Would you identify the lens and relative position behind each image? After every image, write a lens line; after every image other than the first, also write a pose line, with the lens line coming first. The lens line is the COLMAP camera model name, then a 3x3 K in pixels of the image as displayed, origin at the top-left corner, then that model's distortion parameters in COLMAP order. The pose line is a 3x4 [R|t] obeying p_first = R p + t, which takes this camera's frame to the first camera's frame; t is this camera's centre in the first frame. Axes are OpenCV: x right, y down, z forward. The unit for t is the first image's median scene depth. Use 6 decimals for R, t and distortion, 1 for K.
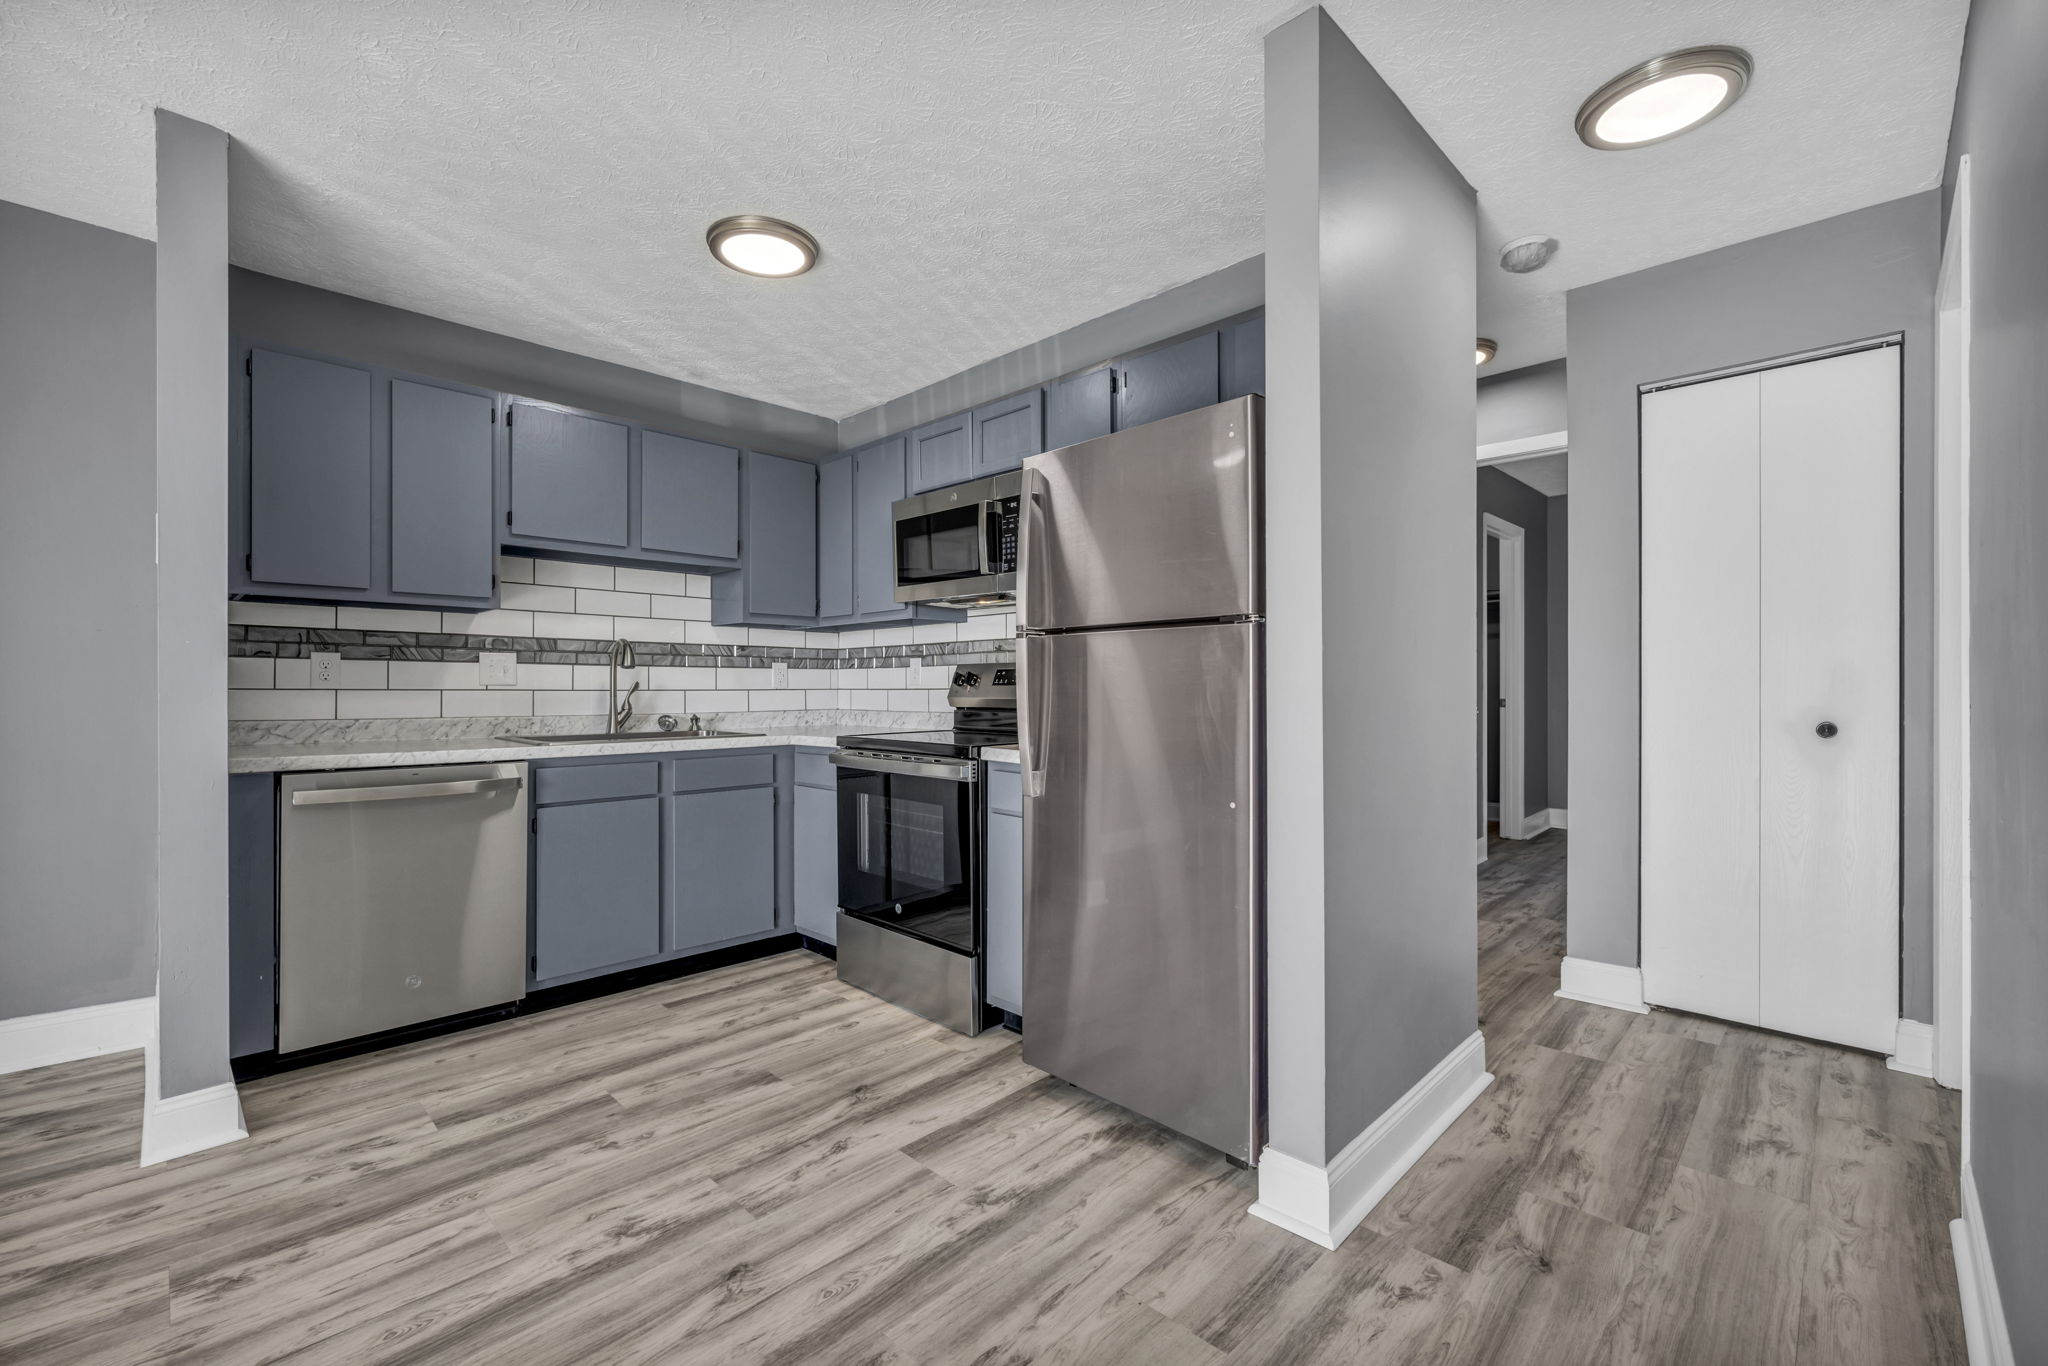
lens RADIAL K [[885.3, 0, 1031.4], [0, 885.3, 691.8], [0, 0, 1]] dist [0.003944, 0.000173]
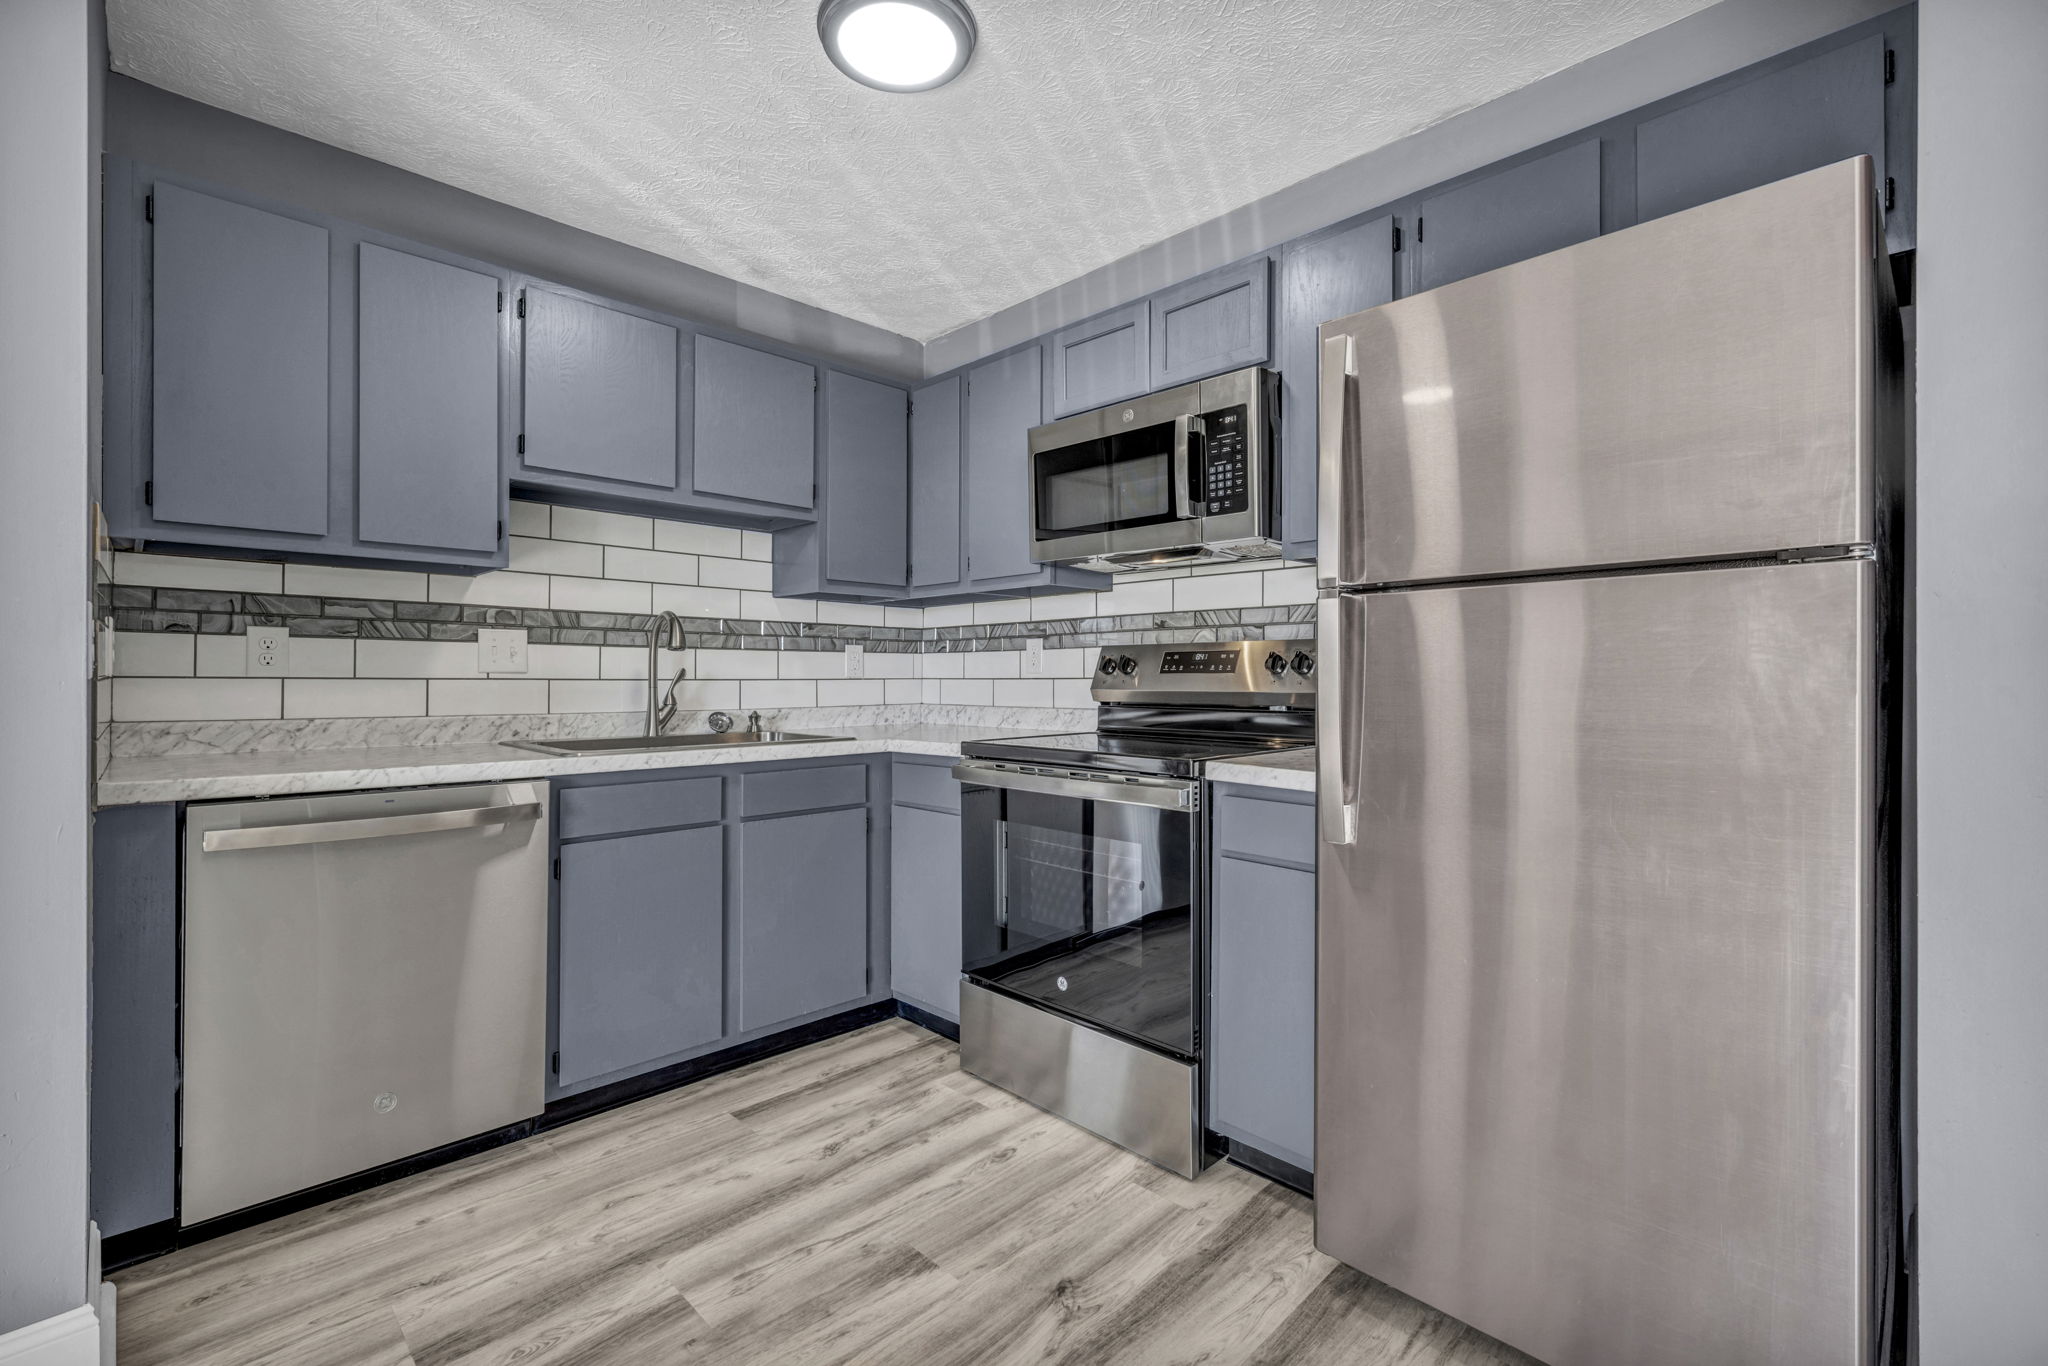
lens RADIAL K [[885.3, 0, 1015.2], [0, 885.3, 678.9], [0, 0, 1]] dist [0.003944, 0.000173]
pose [[0.999999, 0.000872, -0.000930, -0.180057], [-0.000875, 0.999993, -0.003760, 0.000394], [0.000927, 0.003761, 0.999992, 0.269357]]
